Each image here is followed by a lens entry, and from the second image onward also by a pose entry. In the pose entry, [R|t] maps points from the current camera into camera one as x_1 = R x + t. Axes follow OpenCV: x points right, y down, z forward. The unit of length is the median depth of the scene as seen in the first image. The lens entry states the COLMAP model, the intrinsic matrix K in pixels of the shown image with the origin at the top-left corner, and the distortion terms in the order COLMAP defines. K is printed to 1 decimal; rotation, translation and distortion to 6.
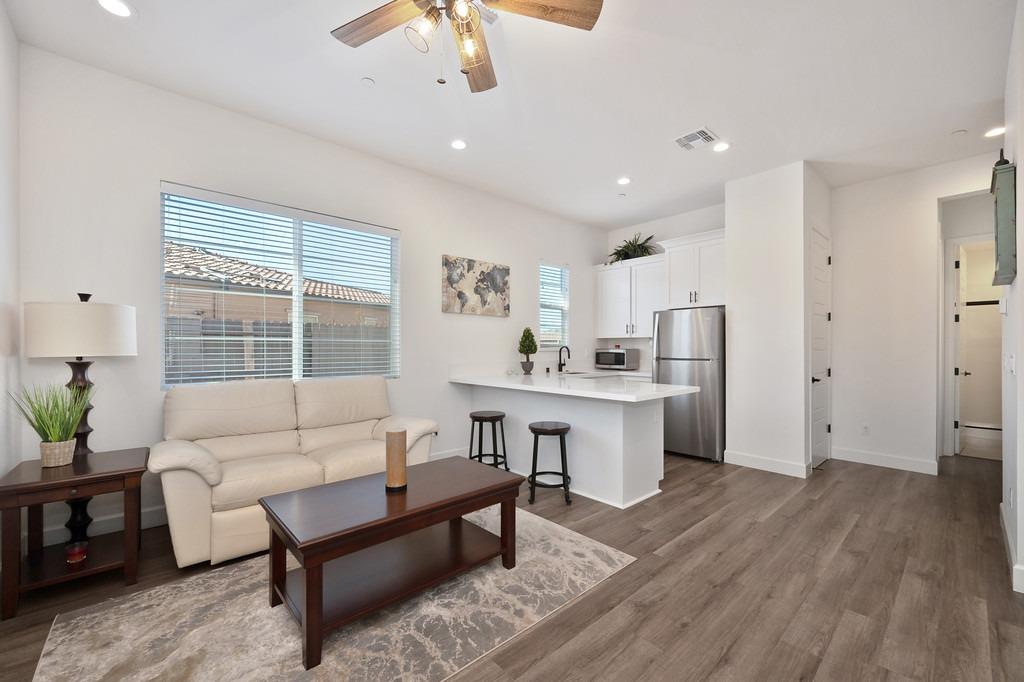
lens RADIAL K [[411.2, 0, 519.8], [0, 411.2, 351.5], [0, 0, 1]] dist [-0.000990, 0.000088]
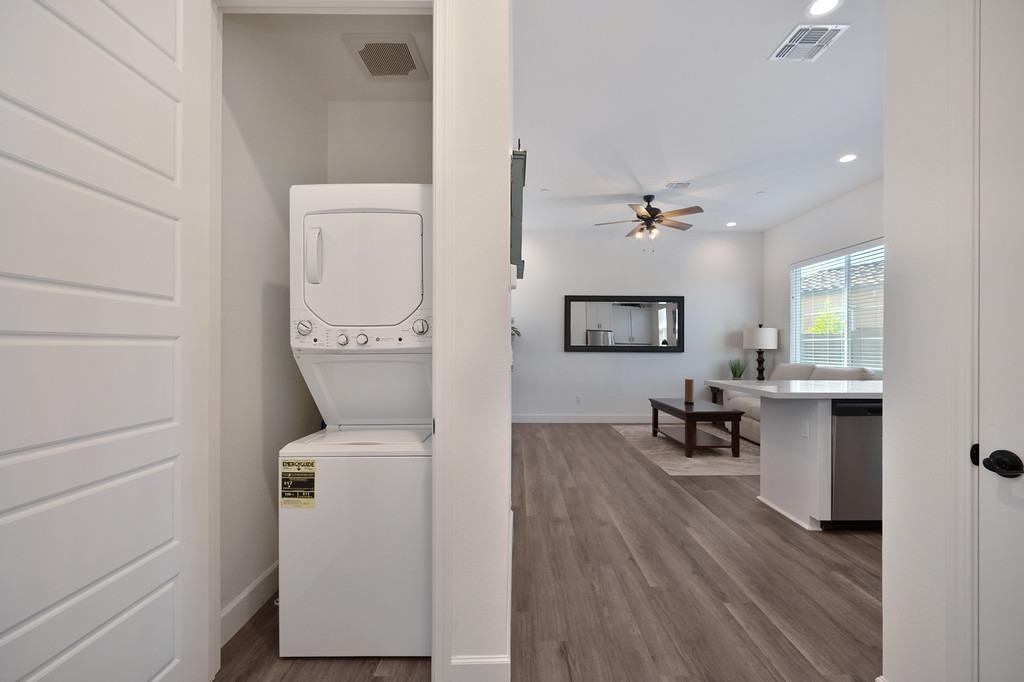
lens RADIAL K [[415.8, 0, 519.3], [0, 415.8, 347.4], [0, 0, 1]] dist [0.000585, -0.000016]
pose [[-0.669228, -0.001557, -0.743055, 1.444433], [-0.008204, 0.999952, 0.005294, 0.001008], [0.743011, 0.009639, -0.669209, 1.259643]]
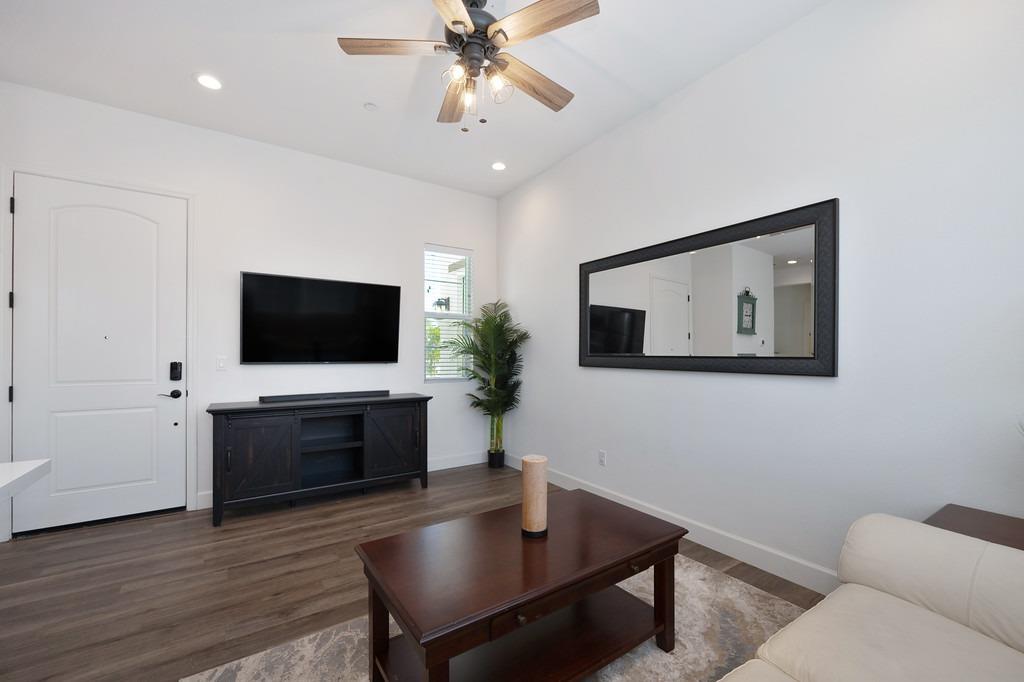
lens RADIAL K [[420.0, 0, 524.5], [0, 420.0, 353.3], [0, 0, 1]] dist [-0.002846, -0.000633]
pose [[-0.990534, -0.001320, 0.137260, -0.261598], [-0.000558, 0.999984, 0.005595, -0.010202], [-0.137265, 0.005465, -0.990519, 1.204690]]
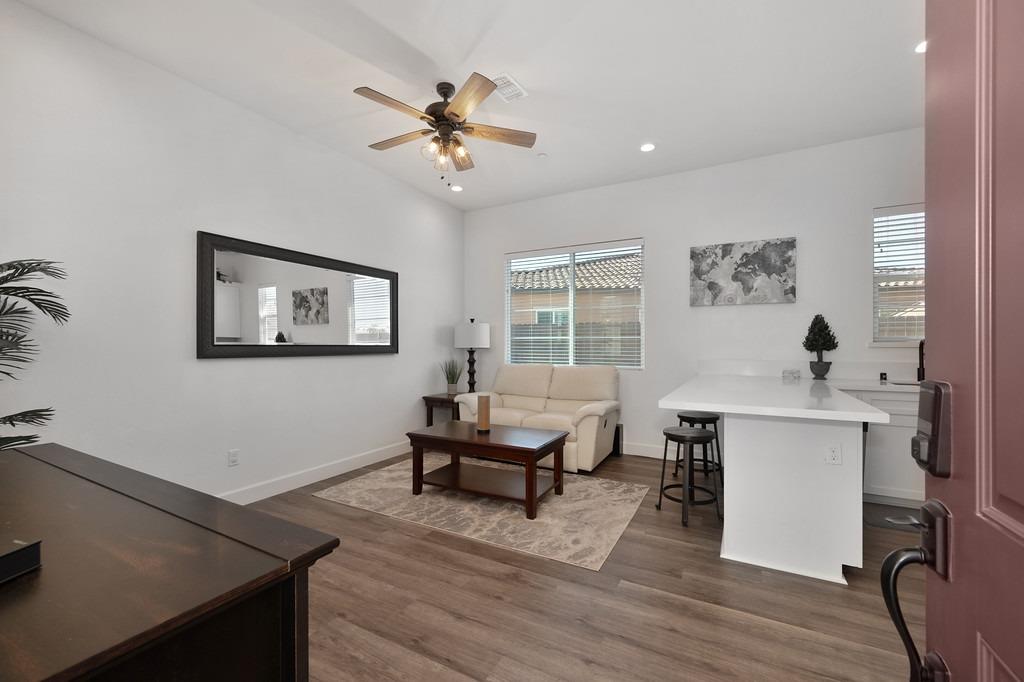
lens RADIAL K [[415.8, 0, 519.3], [0, 415.8, 347.4], [0, 0, 1]] dist [0.000585, -0.000016]
pose [[0.330651, 0.006387, -0.943731, 0.847656], [-0.005295, 0.999974, 0.004913, -0.001725], [0.943738, 0.003373, 0.330676, 0.399573]]
